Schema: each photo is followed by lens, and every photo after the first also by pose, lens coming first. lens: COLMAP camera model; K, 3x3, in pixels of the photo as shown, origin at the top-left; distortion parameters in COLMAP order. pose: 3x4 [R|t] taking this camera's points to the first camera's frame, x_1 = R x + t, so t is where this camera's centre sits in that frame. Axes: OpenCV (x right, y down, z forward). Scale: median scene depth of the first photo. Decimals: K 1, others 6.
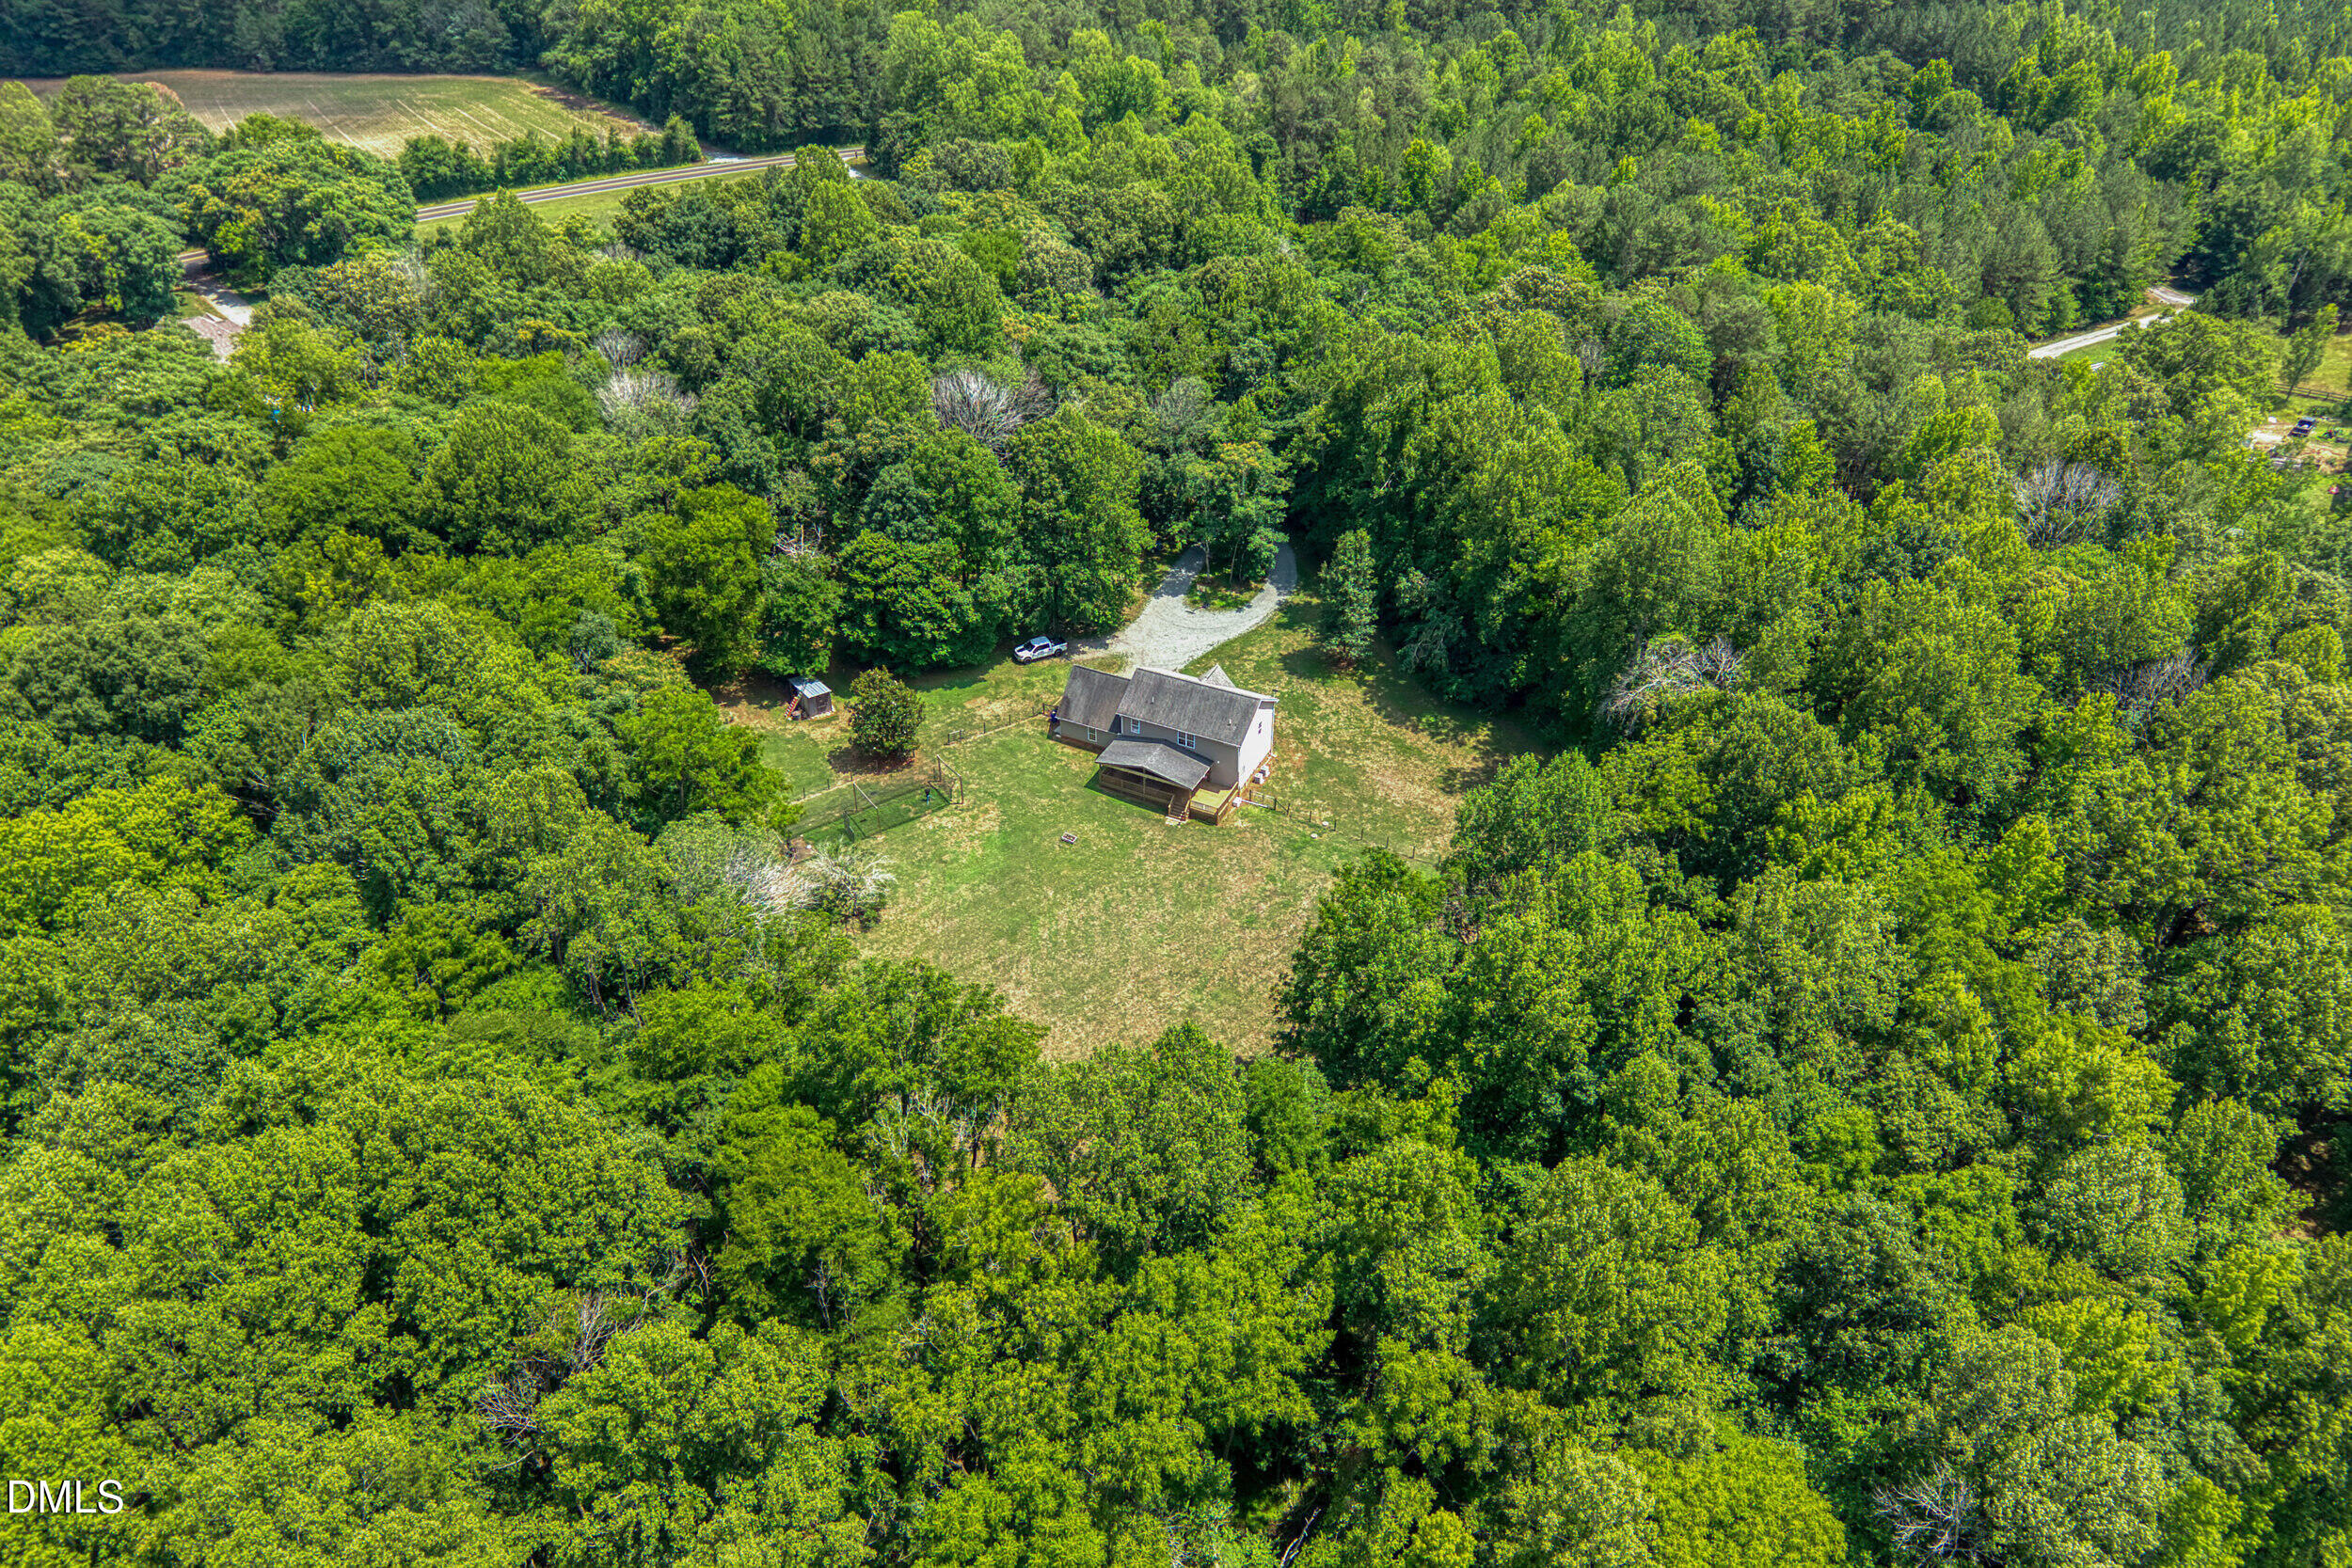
lens RADIAL K [[1645.1, 0, 1175.4], [0, 1645.1, 725.2], [0, 0, 1]] dist [0.082073, -0.072238]
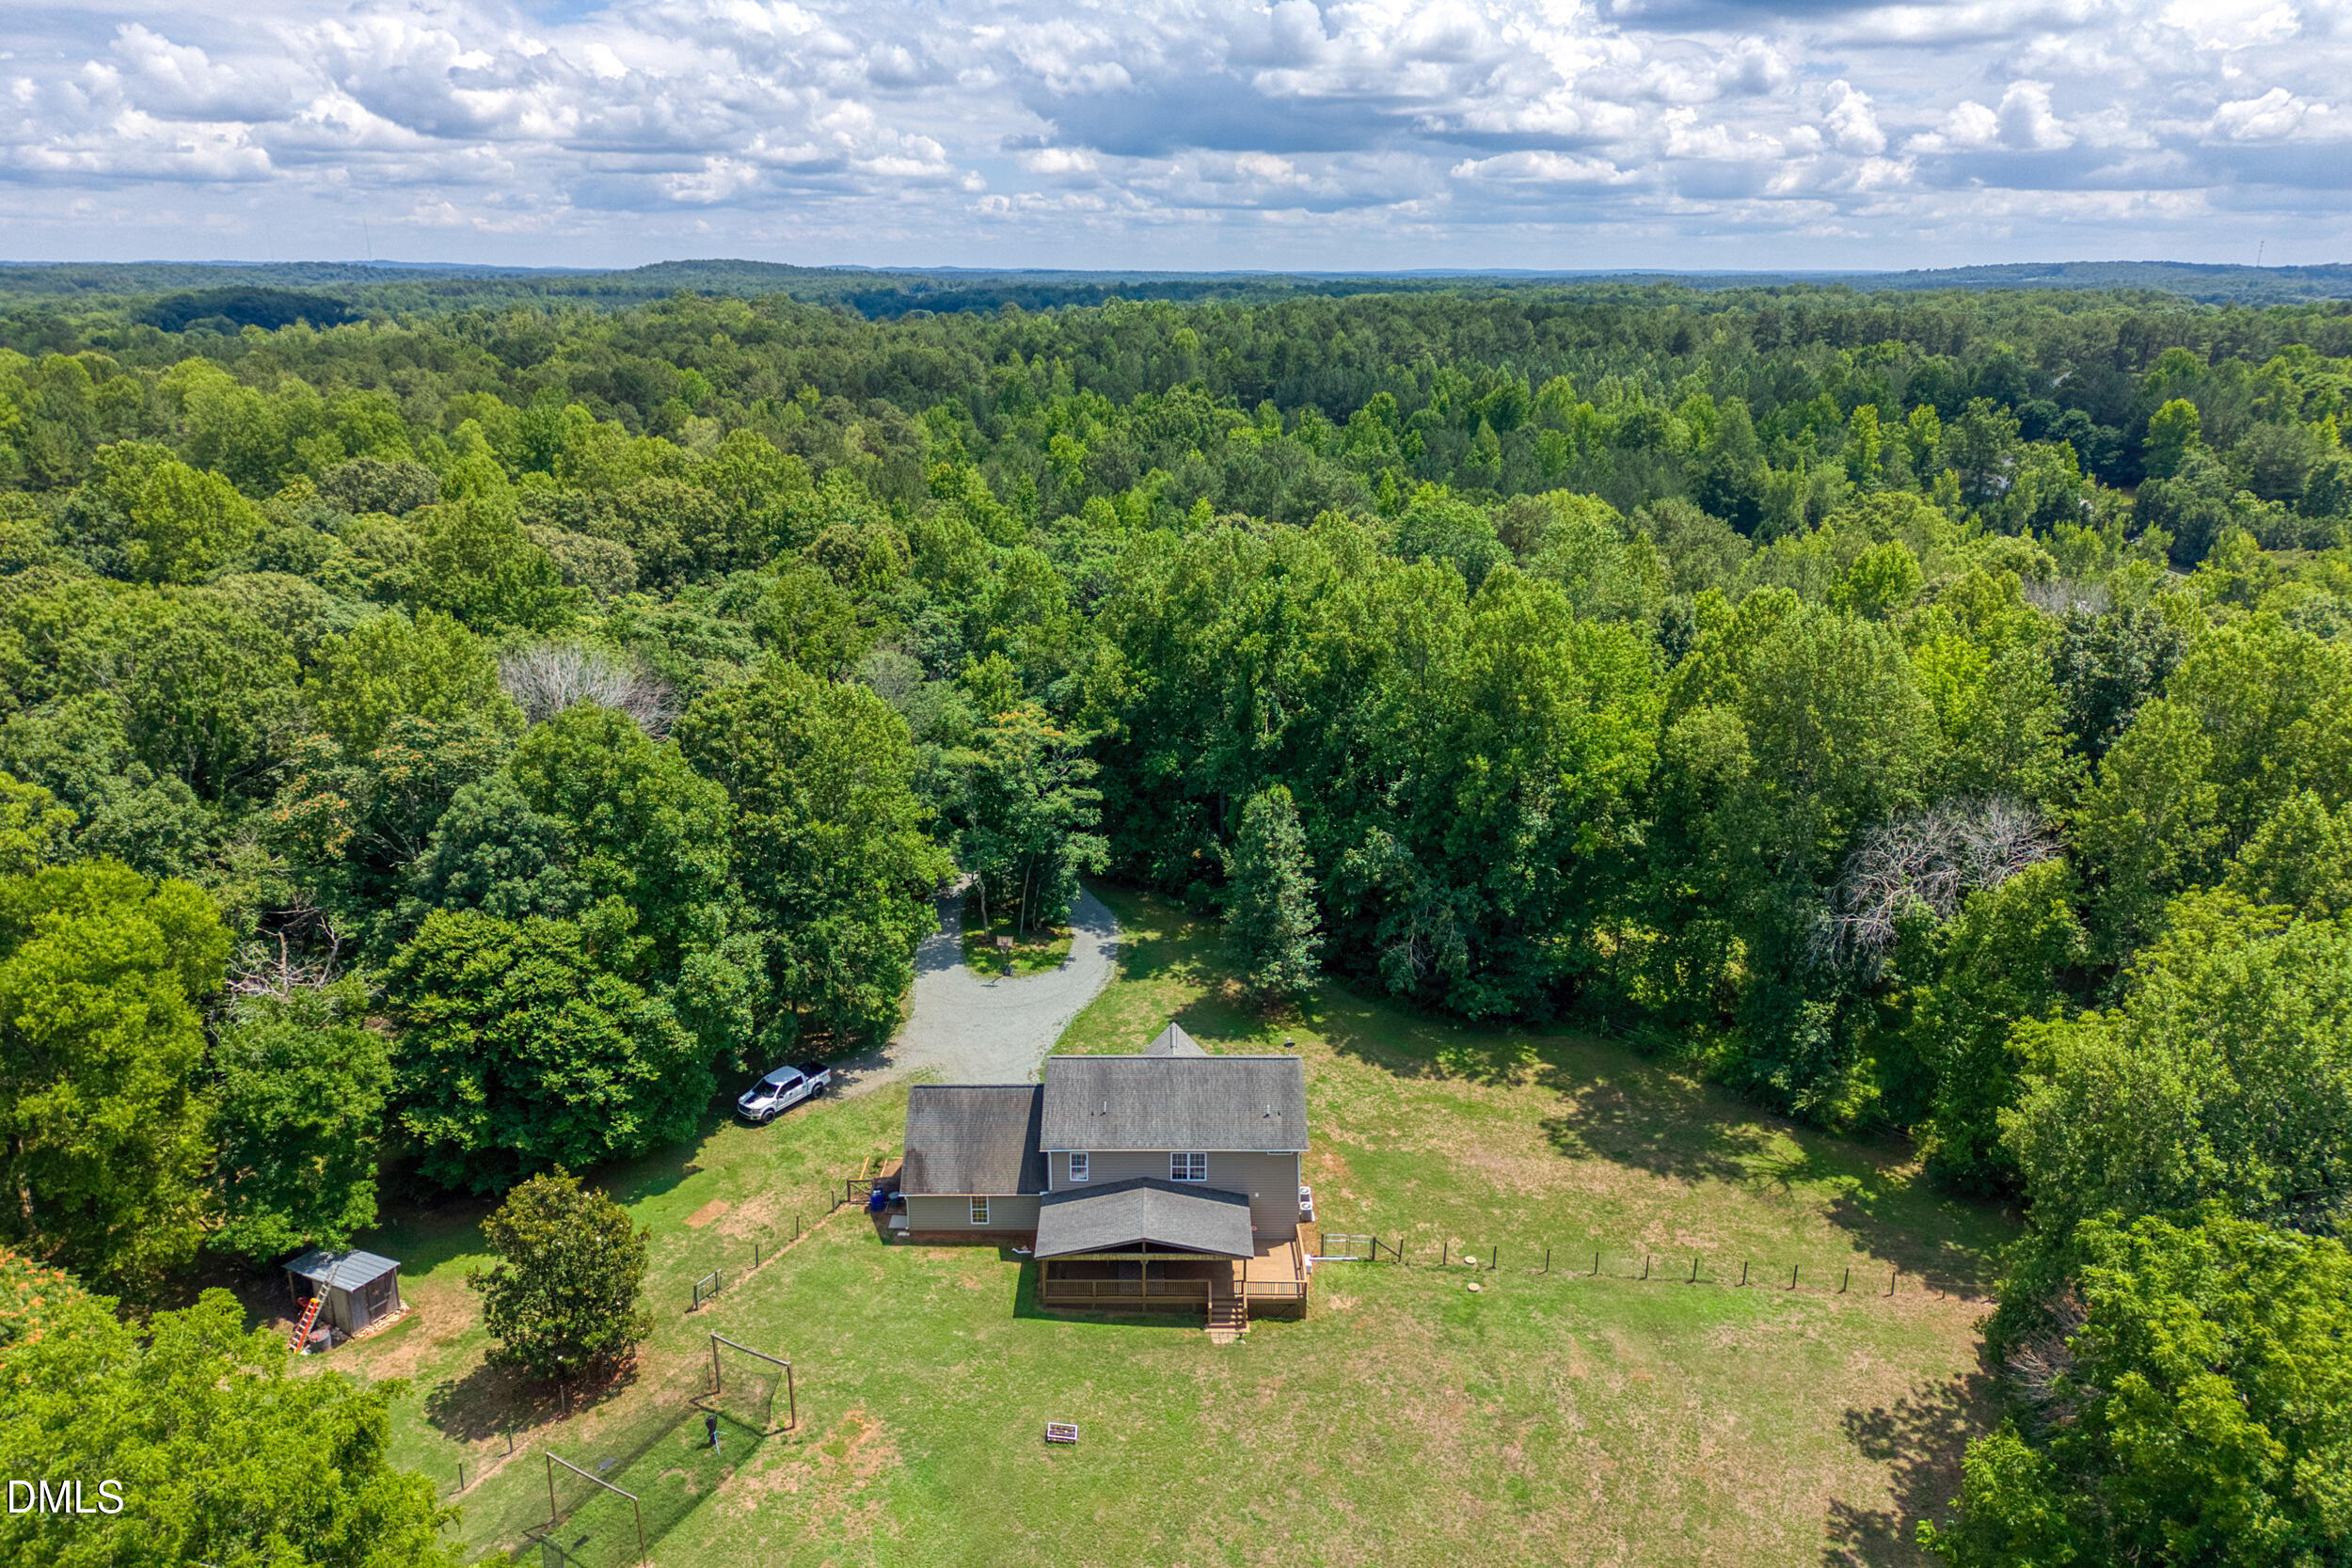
lens RADIAL K [[1645.1, 0, 1175.4], [0, 1645.1, 725.2], [0, 0, 1]] dist [0.082073, -0.072238]
pose [[0.909173, -0.130091, 0.395577, -0.176606], [0.236622, 0.943078, -0.233694, -0.001764], [-0.342658, 0.306071, 0.888204, 0.464321]]
